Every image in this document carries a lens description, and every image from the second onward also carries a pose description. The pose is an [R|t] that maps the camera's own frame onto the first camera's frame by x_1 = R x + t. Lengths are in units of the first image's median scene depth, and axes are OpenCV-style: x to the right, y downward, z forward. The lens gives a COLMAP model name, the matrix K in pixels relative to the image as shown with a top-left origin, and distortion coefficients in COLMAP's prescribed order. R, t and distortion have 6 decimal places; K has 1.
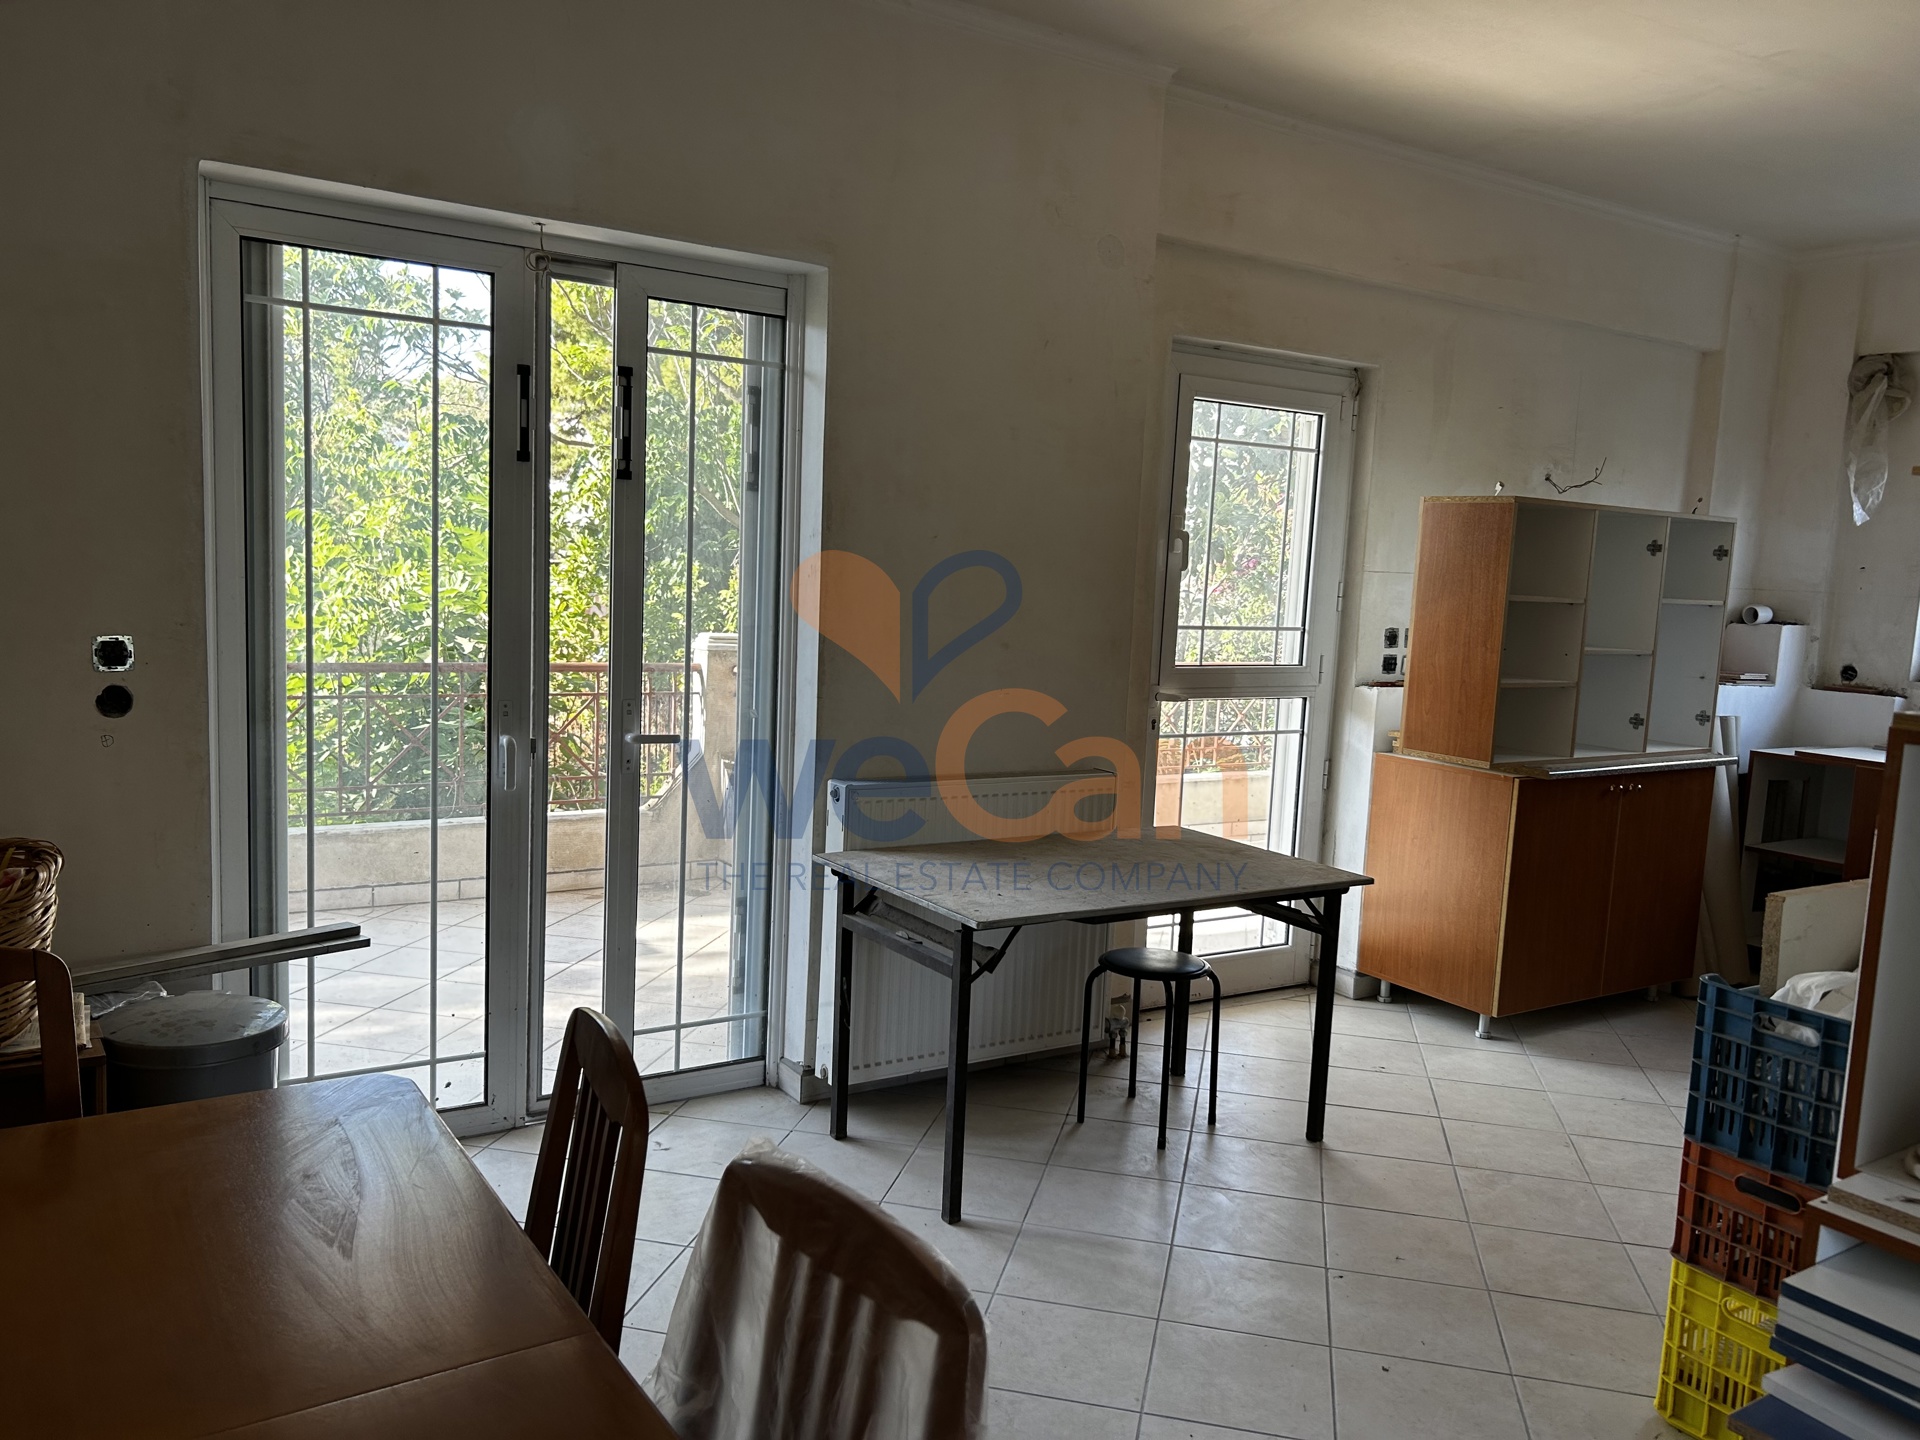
lens RADIAL K [[1478.8, 0, 960.0], [0, 1478.8, 720.0], [0, 0, 1]] dist [0.002690, 0.000984]
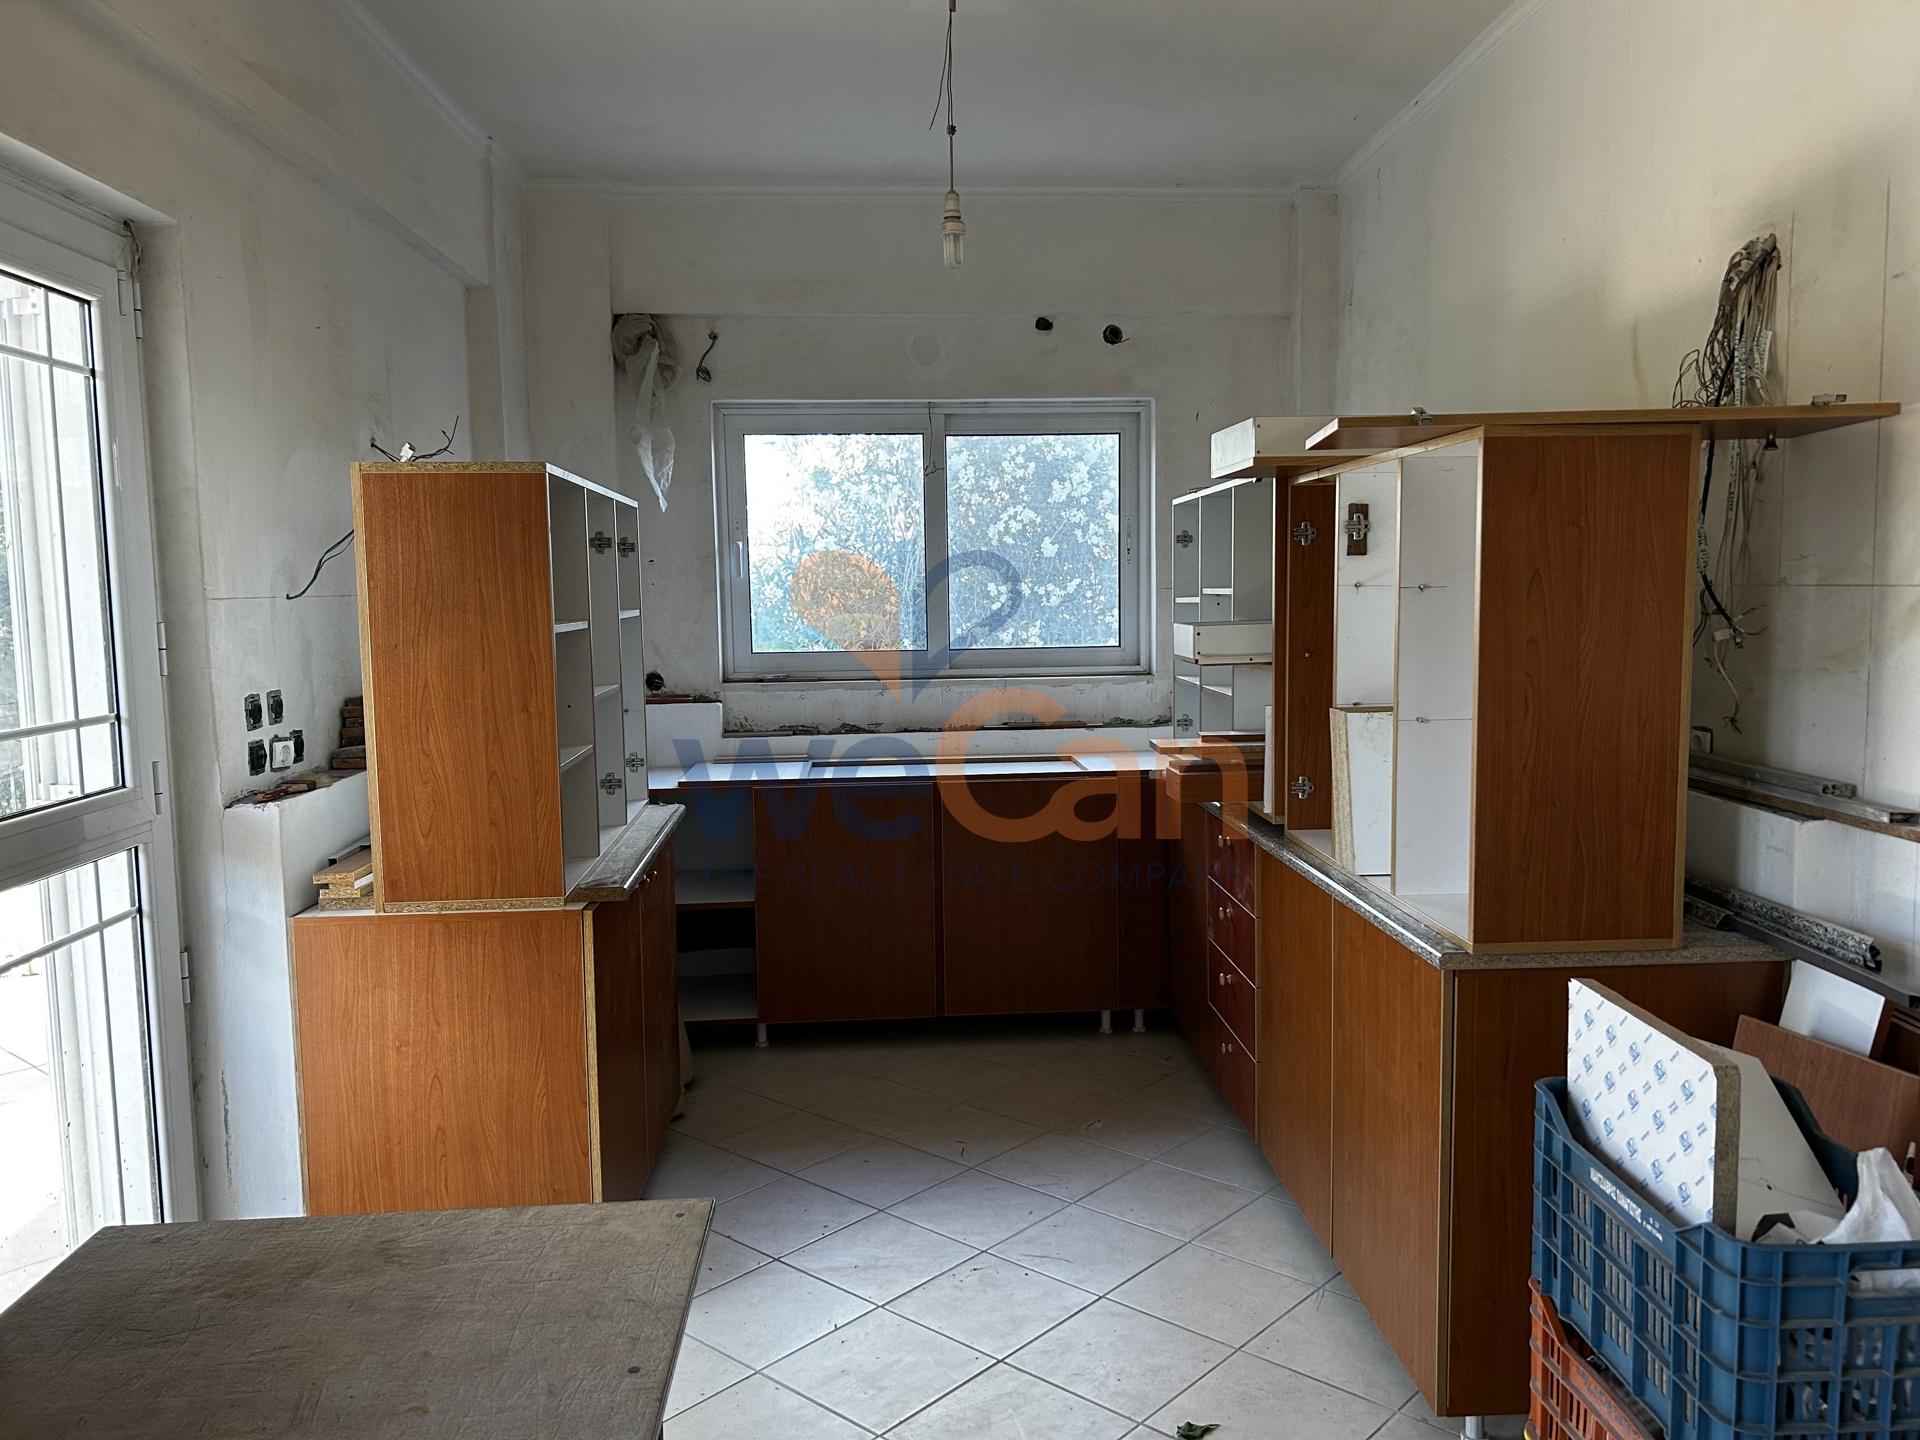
lens RADIAL K [[1466.2, 0, 960.0], [0, 1466.2, 720.0], [0, 0, 1]] dist [0.032003, -0.002371]
pose [[0.494897, -0.132008, 0.858866, -0.065166], [0.129831, 0.988532, 0.077126, -0.061323], [-0.859198, 0.073338, 0.506360, 0.476800]]
